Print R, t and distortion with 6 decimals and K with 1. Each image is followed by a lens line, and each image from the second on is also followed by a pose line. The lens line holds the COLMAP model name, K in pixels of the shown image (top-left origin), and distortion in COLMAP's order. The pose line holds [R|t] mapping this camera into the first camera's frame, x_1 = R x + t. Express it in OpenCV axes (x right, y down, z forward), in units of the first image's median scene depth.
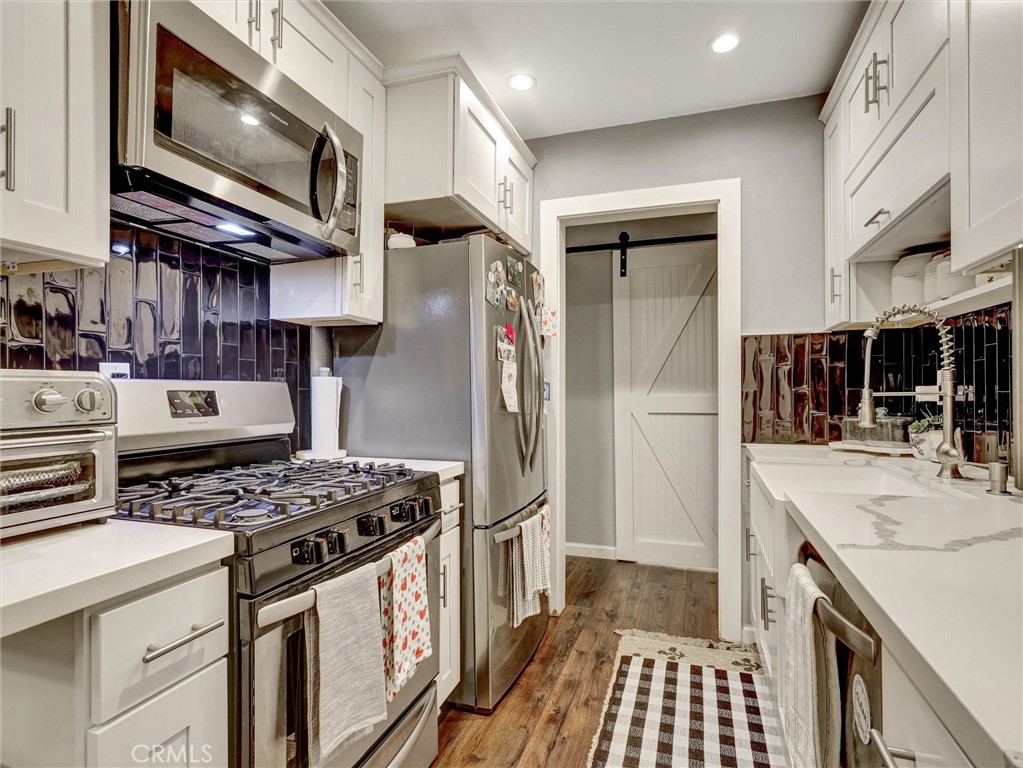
lens RADIAL K [[538.7, 0, 504.3], [0, 538.7, 388.1], [0, 0, 1]] dist [-0.005799, 0.006139]
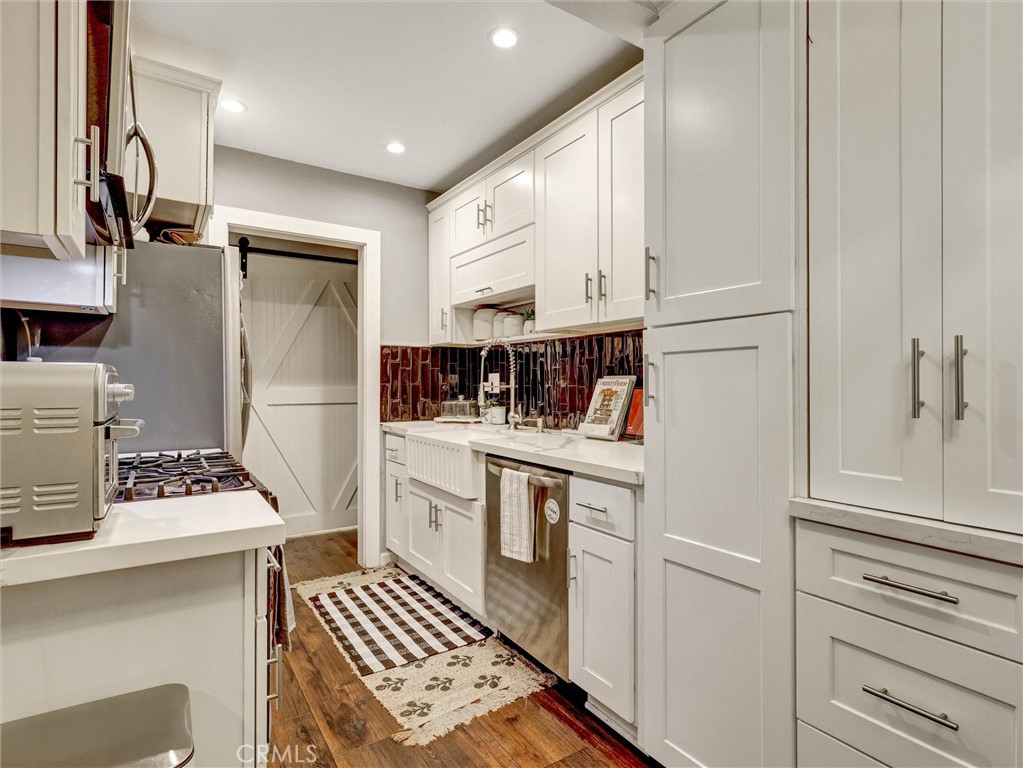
lens RADIAL K [[538.7, 0, 509.1], [0, 538.7, 382.5], [0, 0, 1]] dist [-0.005799, 0.006139]
pose [[0.618147, 0.005203, 0.786045, -0.524672], [-0.006015, 0.999980, -0.001889, -0.000874], [-0.786039, -0.003561, 0.618166, -0.143628]]
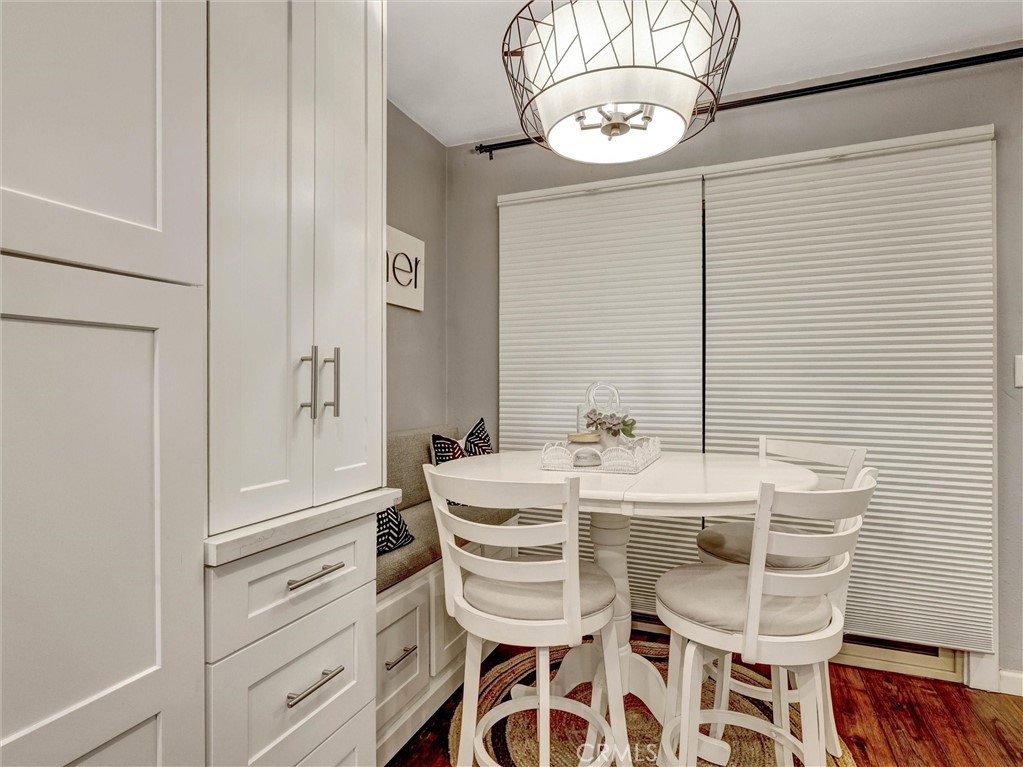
lens RADIAL K [[538.7, 0, 512.8], [0, 538.7, 382.4], [0, 0, 1]] dist [-0.005799, 0.006139]
pose [[-0.997993, 0.007423, 0.062885, -0.150634], [0.006672, 0.999904, -0.012150, -0.000355], [-0.062969, -0.011706, -0.997947, 0.386992]]
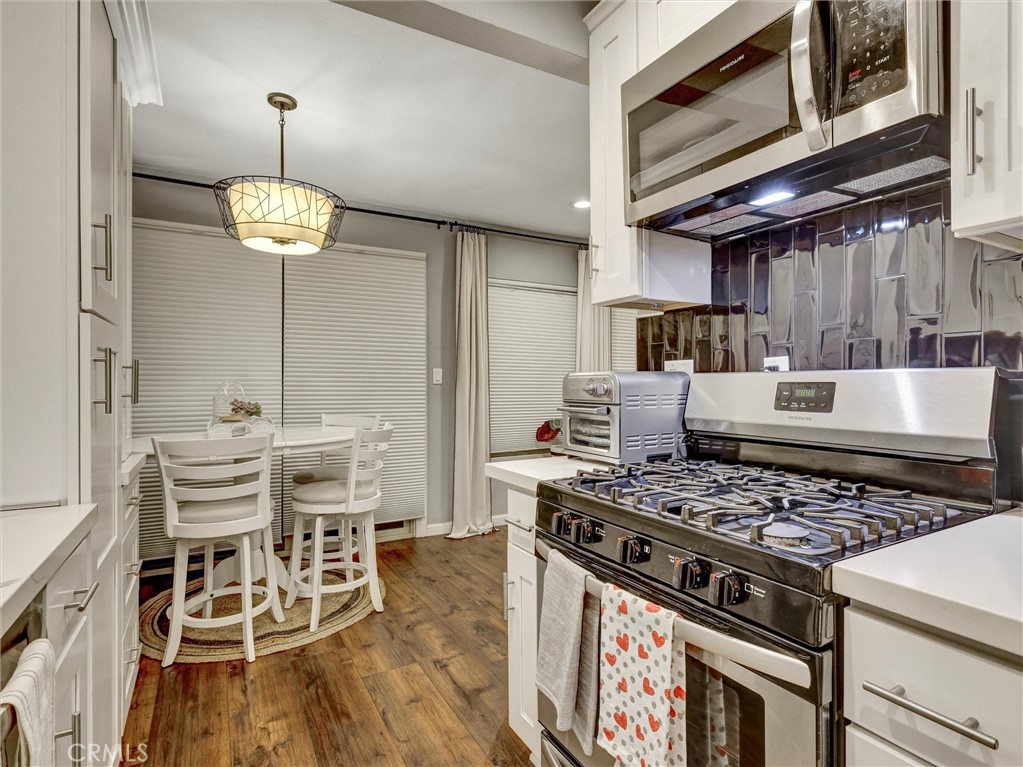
lens RADIAL K [[538.7, 0, 490.1], [0, 538.7, 378.6], [0, 0, 1]] dist [-0.005799, 0.006139]
pose [[-0.683197, 0.001538, -0.730232, 0.306062], [0.010788, 0.999910, -0.007987, -0.000201], [0.730154, -0.013335, -0.683152, 0.860469]]
